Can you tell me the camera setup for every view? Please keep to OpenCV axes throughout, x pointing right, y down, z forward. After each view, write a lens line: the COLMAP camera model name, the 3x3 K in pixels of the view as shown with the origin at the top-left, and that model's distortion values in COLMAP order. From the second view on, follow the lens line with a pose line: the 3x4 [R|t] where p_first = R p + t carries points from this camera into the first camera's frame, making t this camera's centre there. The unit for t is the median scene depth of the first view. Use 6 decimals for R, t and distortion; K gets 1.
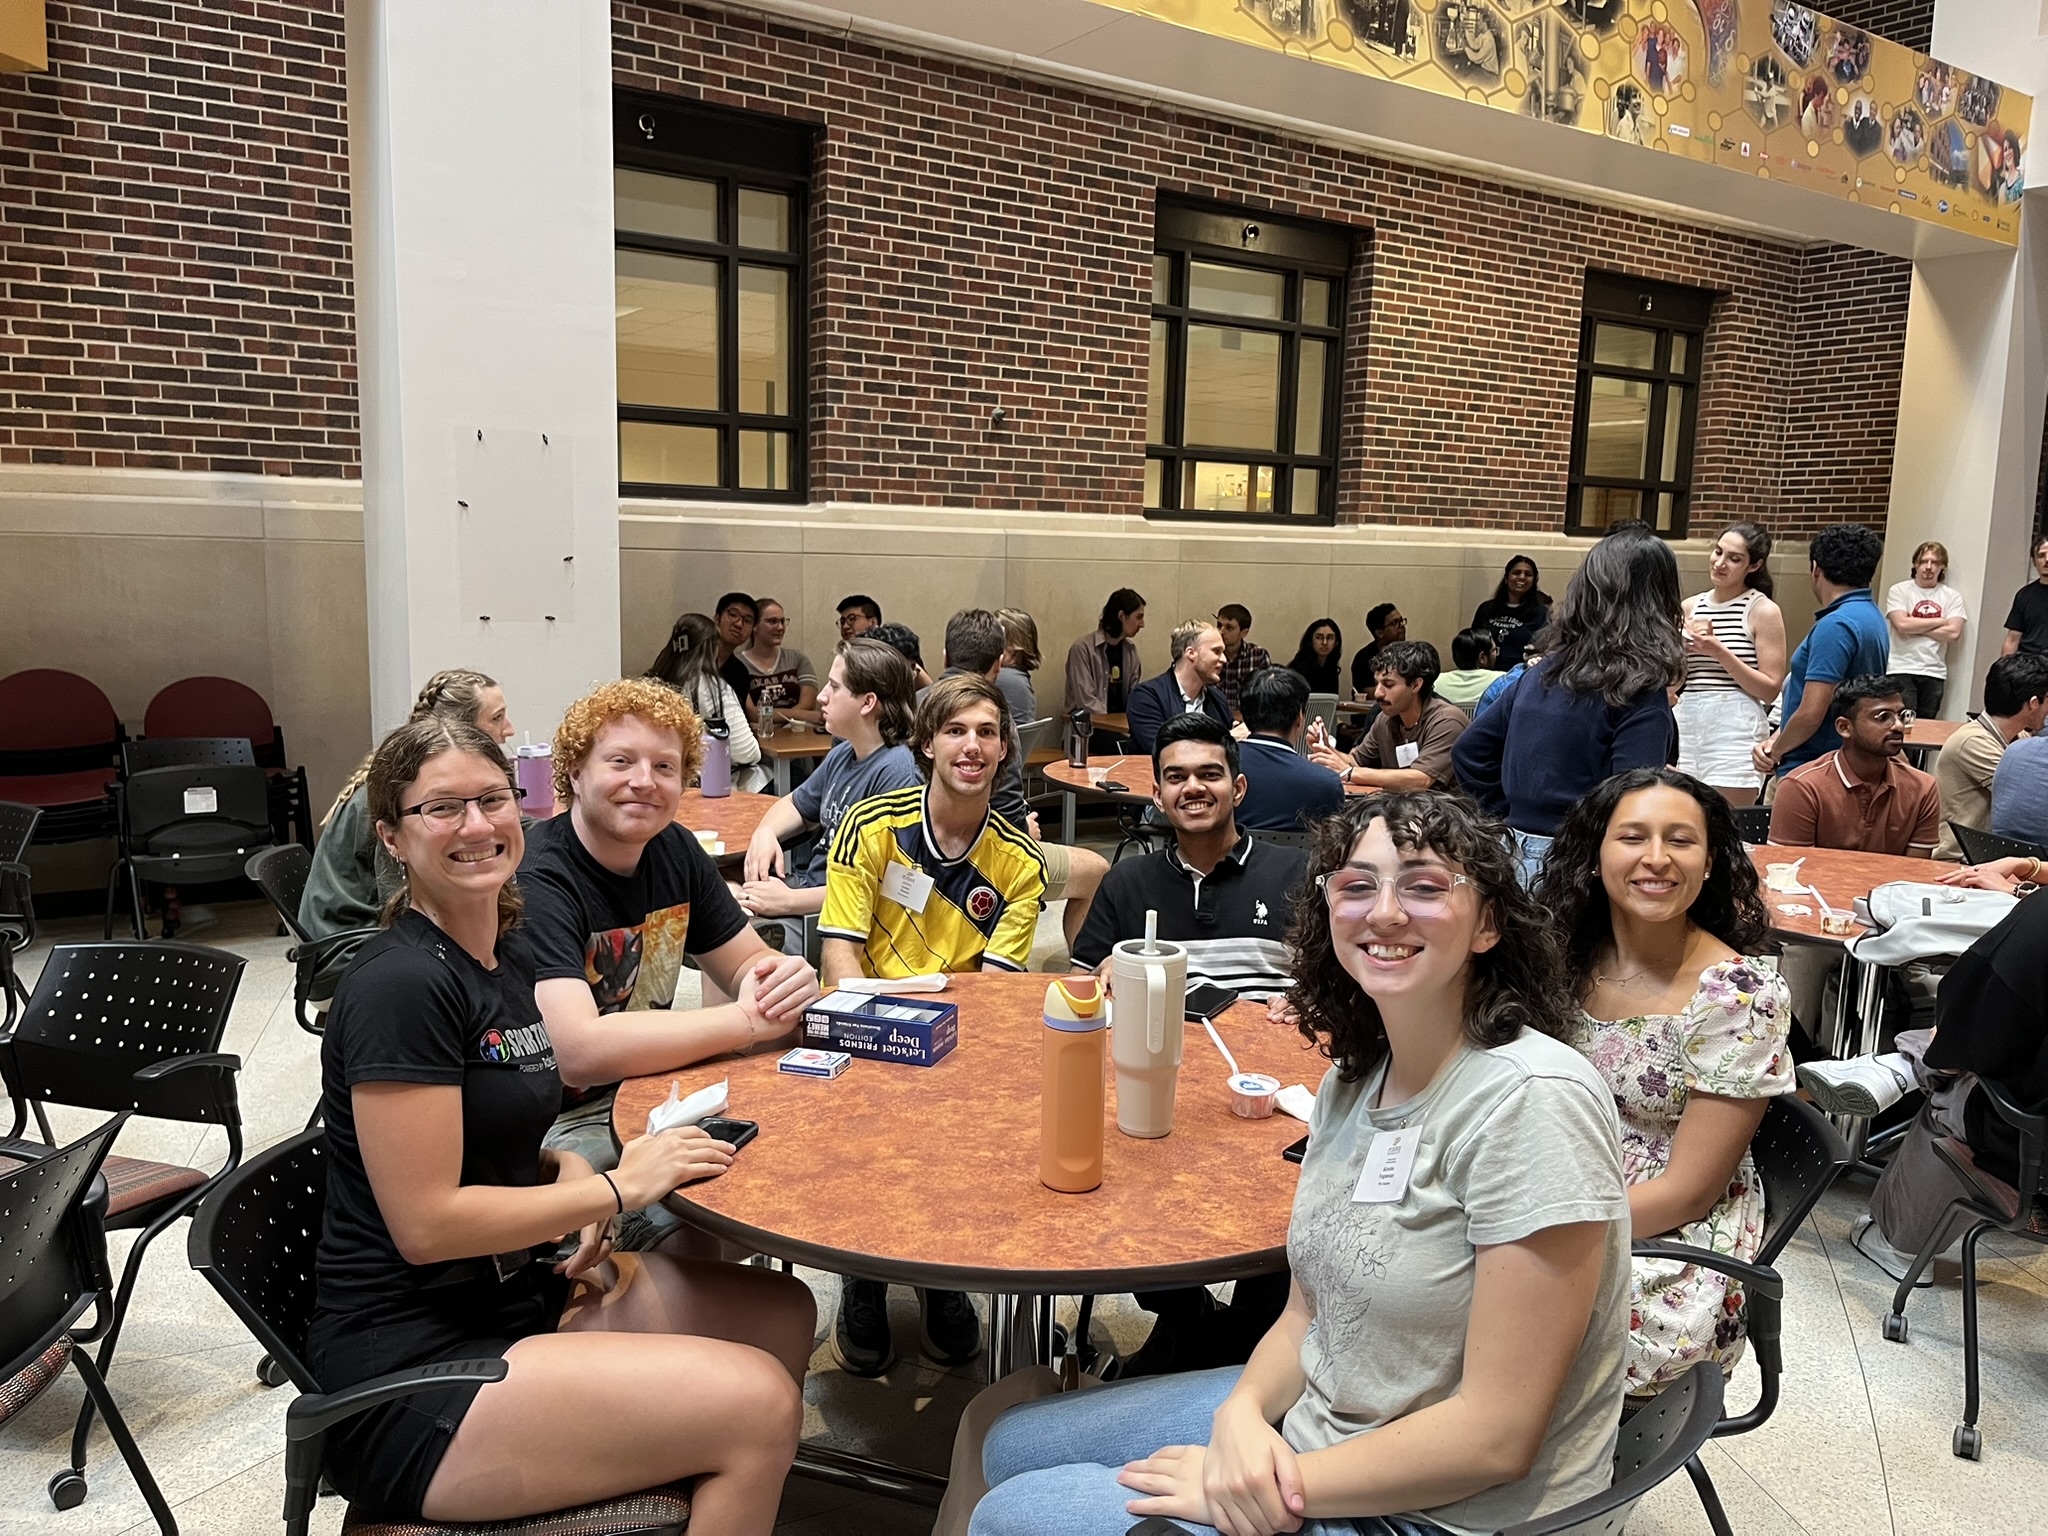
lens RADIAL K [[1547.9, 0, 1008.7], [0, 1547.9, 772.3], [0, 0, 1]] dist [0.069848, -0.109093]
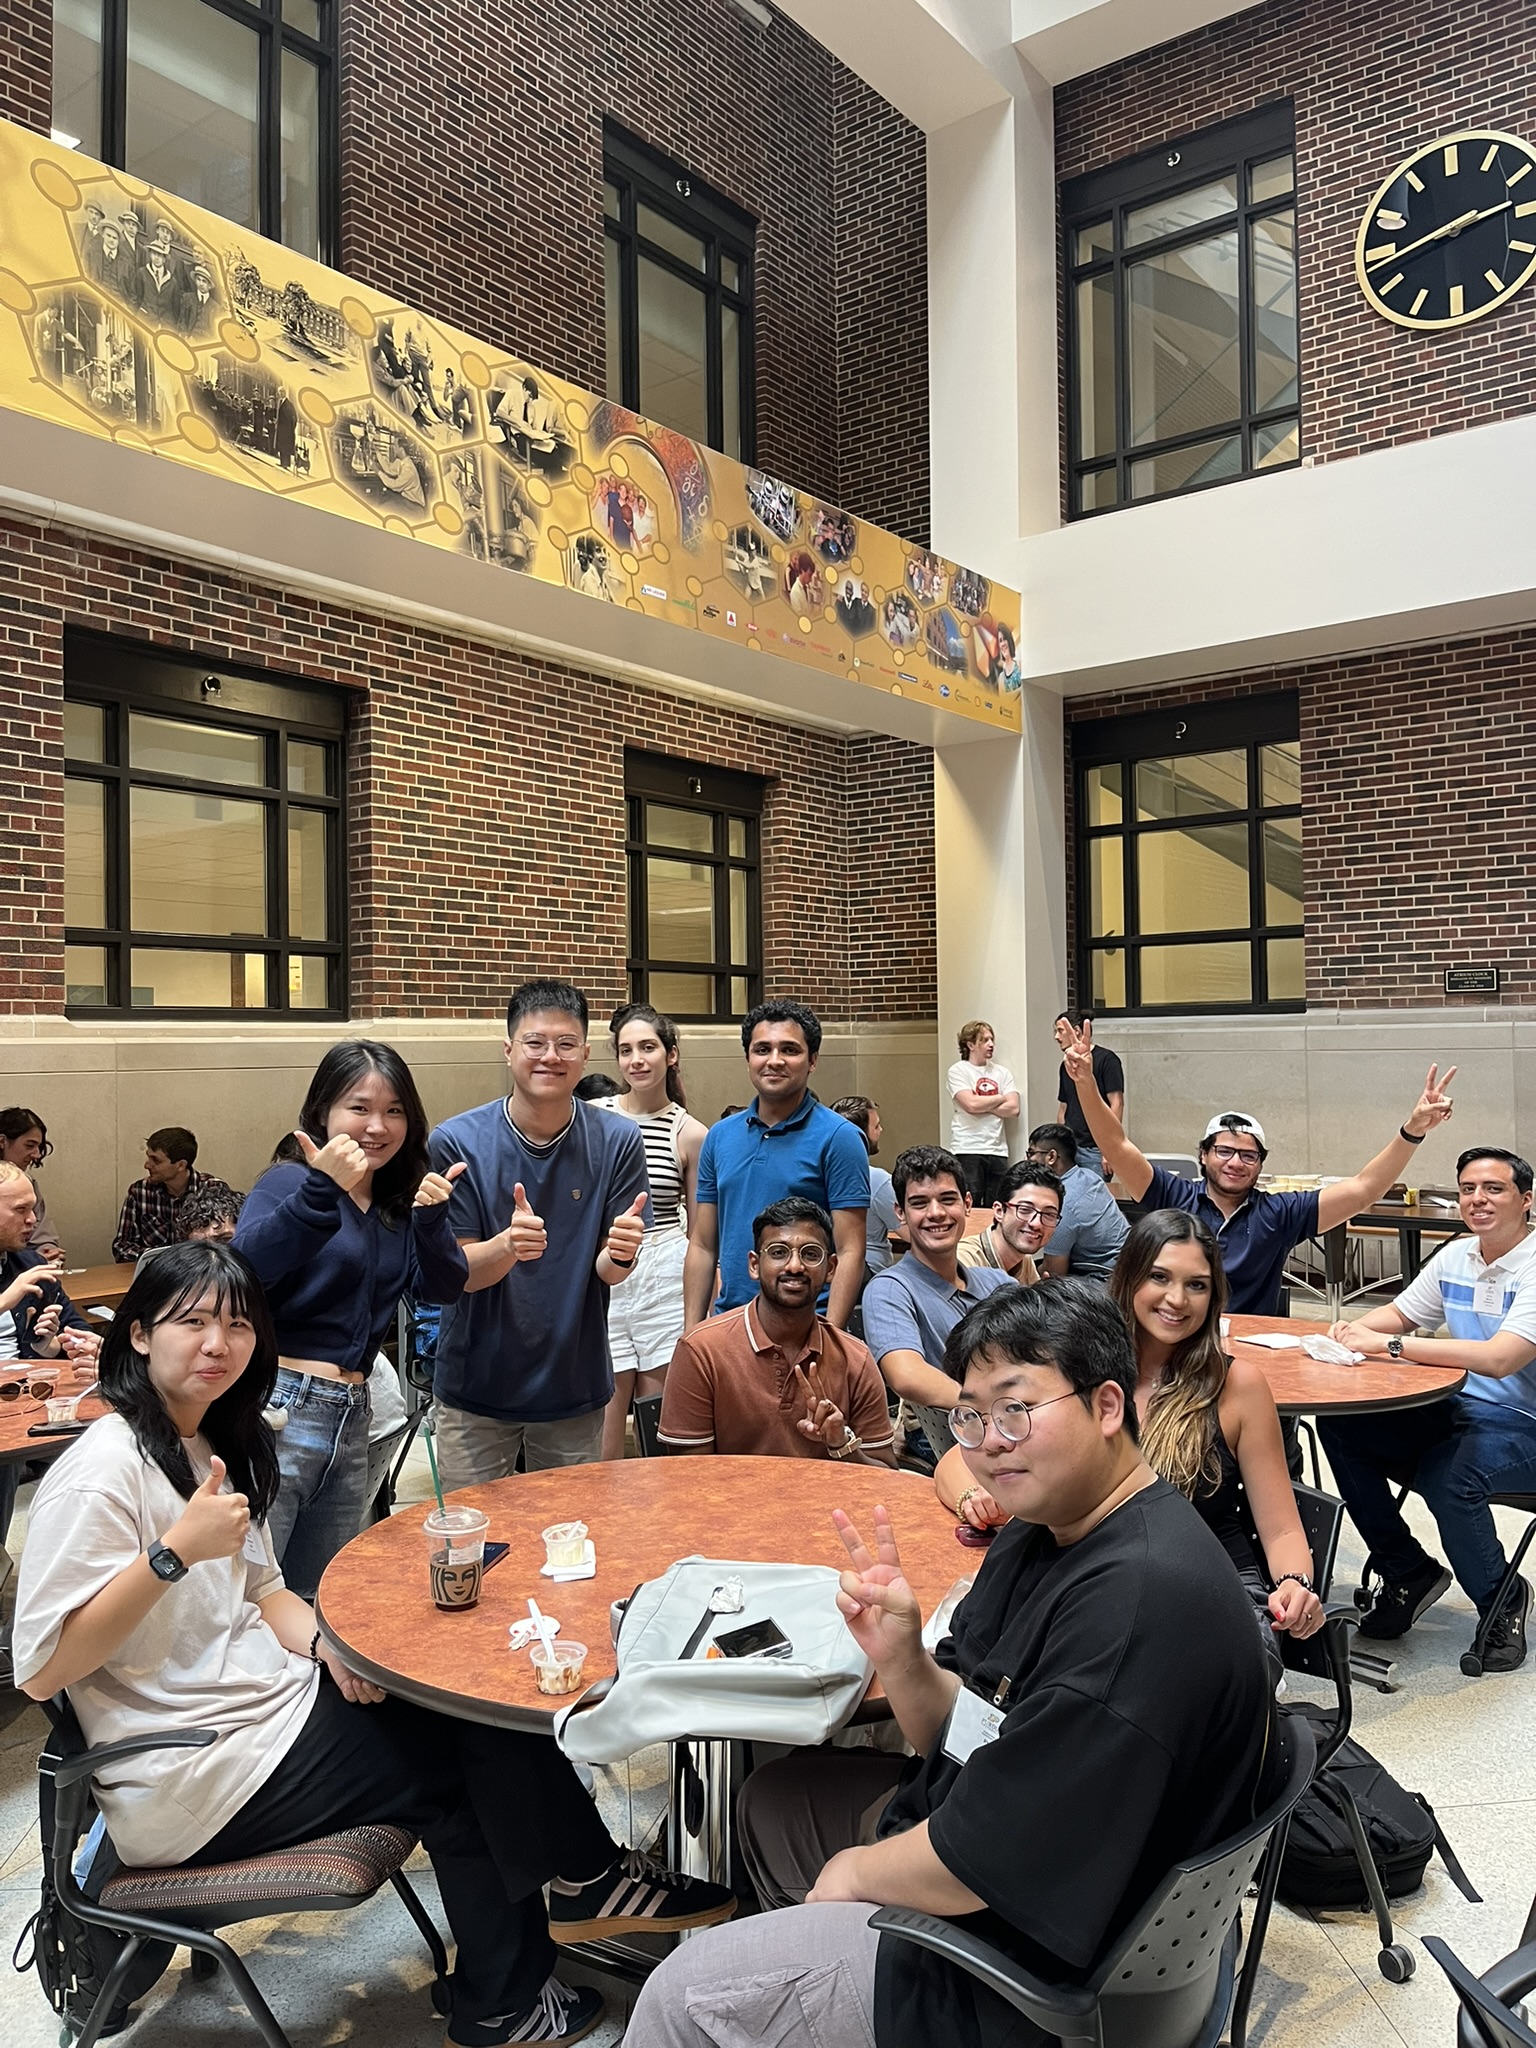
lens RADIAL K [[1547.9, 0, 775.8], [0, 1547.9, 993.9], [0, 0, 1]] dist [0.069848, -0.109093]
pose [[0.940931, -0.025370, 0.337647, 0.150182], [0.083453, 0.983803, -0.158641, -0.019365], [-0.328153, 0.177448, 0.927808, 0.137005]]
